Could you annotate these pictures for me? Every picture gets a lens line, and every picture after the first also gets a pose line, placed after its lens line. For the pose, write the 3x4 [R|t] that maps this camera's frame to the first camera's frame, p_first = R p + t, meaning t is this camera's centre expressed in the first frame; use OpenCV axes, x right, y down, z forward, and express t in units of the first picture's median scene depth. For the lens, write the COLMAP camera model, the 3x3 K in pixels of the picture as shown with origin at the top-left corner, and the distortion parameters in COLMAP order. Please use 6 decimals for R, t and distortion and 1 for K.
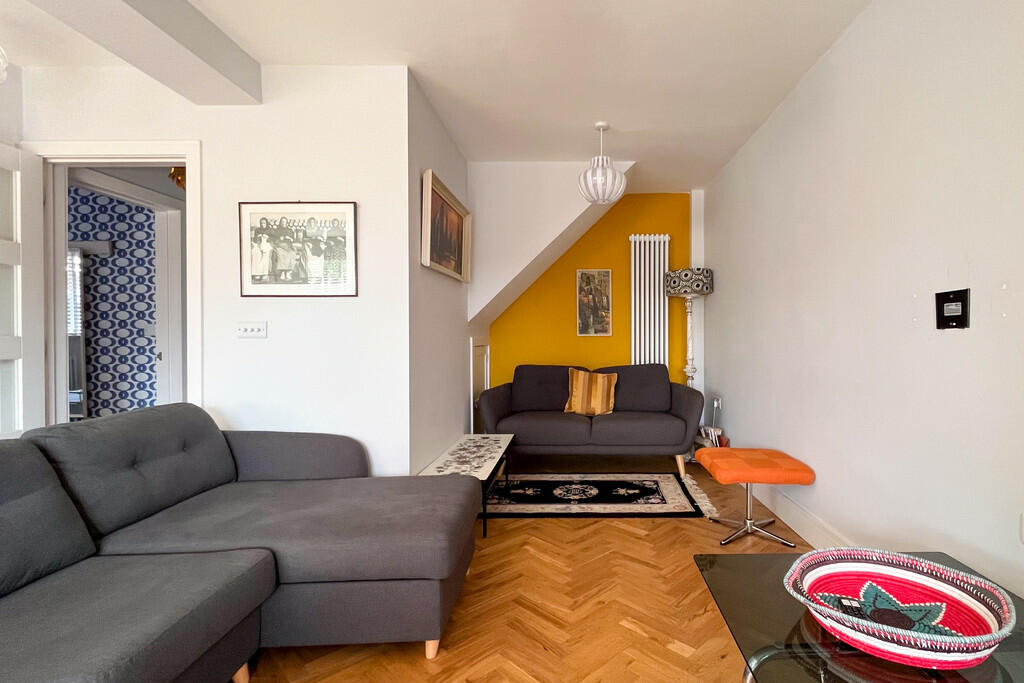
lens RADIAL K [[493.8, 0, 580.4], [0, 493.8, 339.1], [0, 0, 1]] dist [-0.002448, 0.000103]
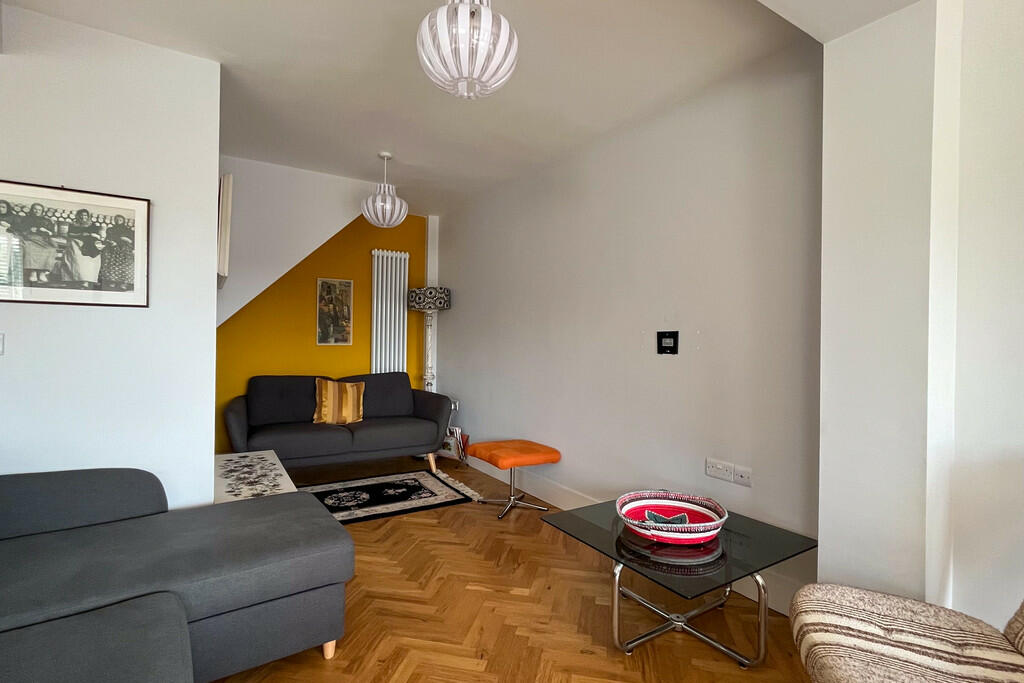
lens RADIAL K [[493.8, 0, 514.5], [0, 493.8, 340.1], [0, 0, 1]] dist [-0.002448, 0.000103]
pose [[0.845362, 0.014777, 0.533989, -0.345030], [-0.015289, 0.999877, -0.003466, -0.033152], [-0.533975, -0.005234, 0.845484, -0.079761]]
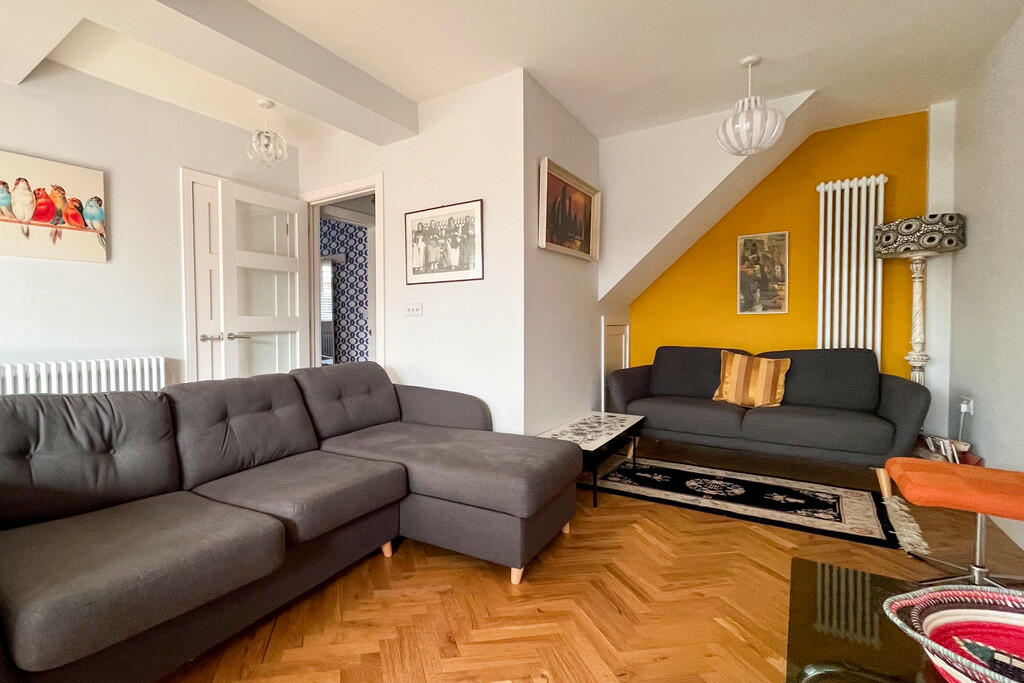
lens RADIAL K [[493.8, 0, 416.3], [0, 493.8, 340.6], [0, 0, 1]] dist [-0.002448, 0.000103]
pose [[0.789349, 0.015057, -0.613760, 0.138193], [0.002306, 0.999619, 0.027489, 0.025091], [0.613940, -0.023114, 0.789014, -0.031265]]
